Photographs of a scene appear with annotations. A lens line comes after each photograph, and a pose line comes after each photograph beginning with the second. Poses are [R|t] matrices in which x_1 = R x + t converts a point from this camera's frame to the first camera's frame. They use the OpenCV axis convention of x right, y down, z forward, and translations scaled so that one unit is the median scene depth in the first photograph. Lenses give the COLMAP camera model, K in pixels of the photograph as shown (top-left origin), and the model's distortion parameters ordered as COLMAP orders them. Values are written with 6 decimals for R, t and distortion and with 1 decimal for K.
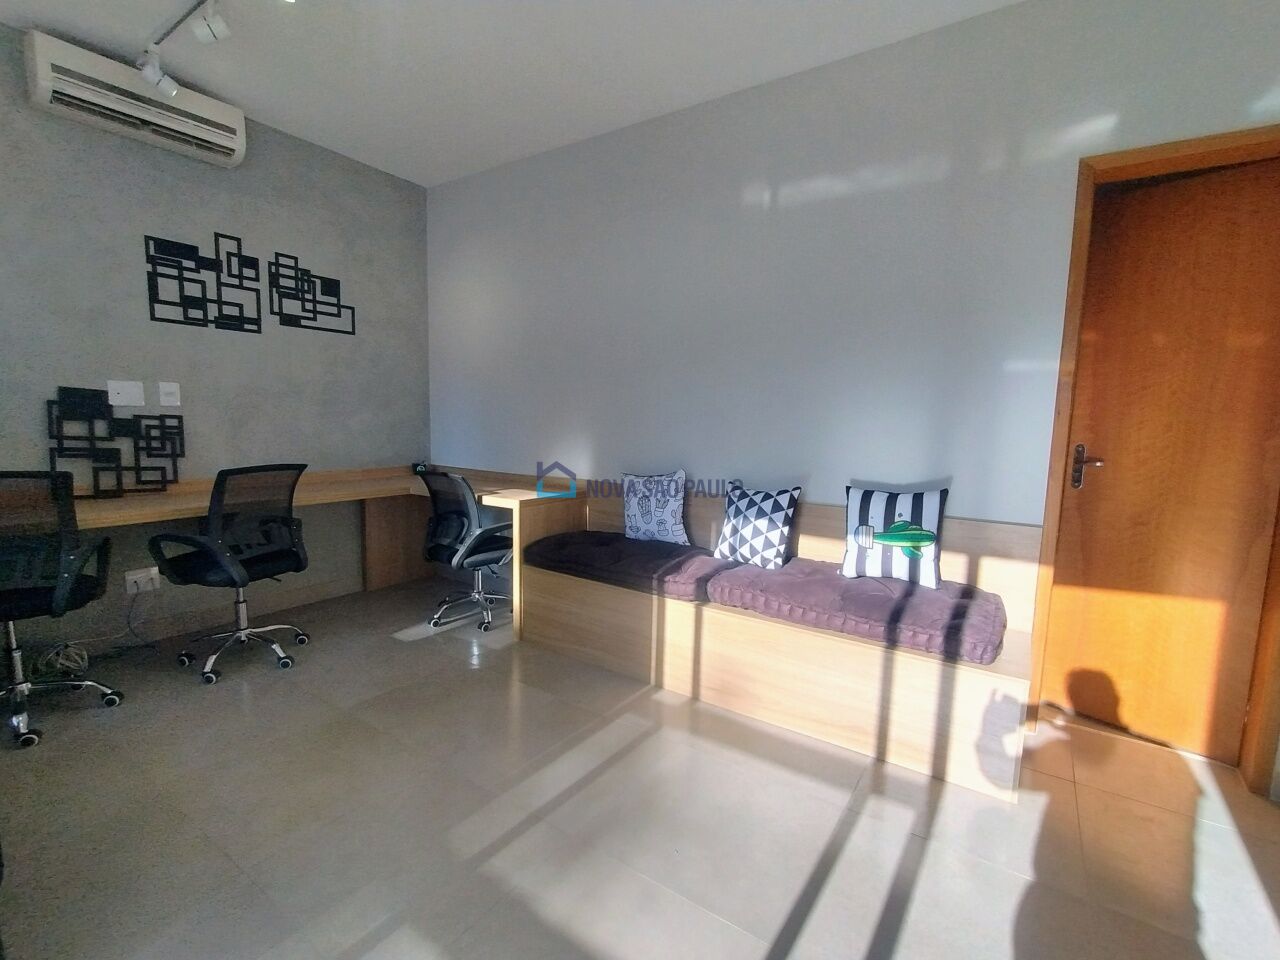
lens RADIAL K [[588.0, 0, 641.4], [0, 588.0, 476.4], [0, 0, 1]] dist [-0.003353, 0.003566]
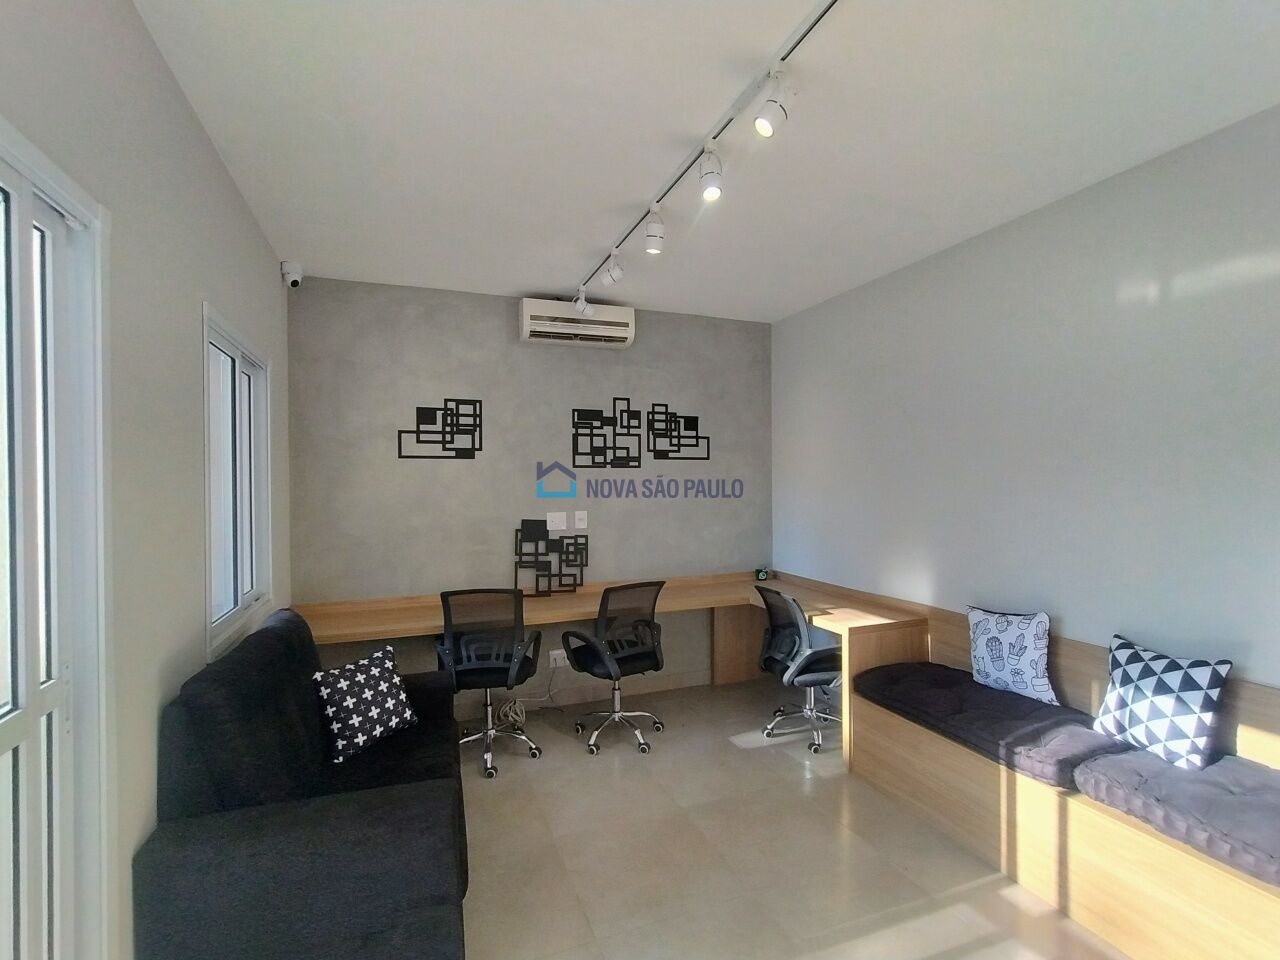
lens RADIAL K [[588.0, 0, 635.3], [0, 588.0, 485.0], [0, 0, 1]] dist [-0.003353, 0.003566]
pose [[0.824907, -0.027162, -0.564615, 0.071445], [-0.038064, 0.993909, -0.103426, -0.091170], [0.563985, 0.106808, 0.818848, -0.050298]]
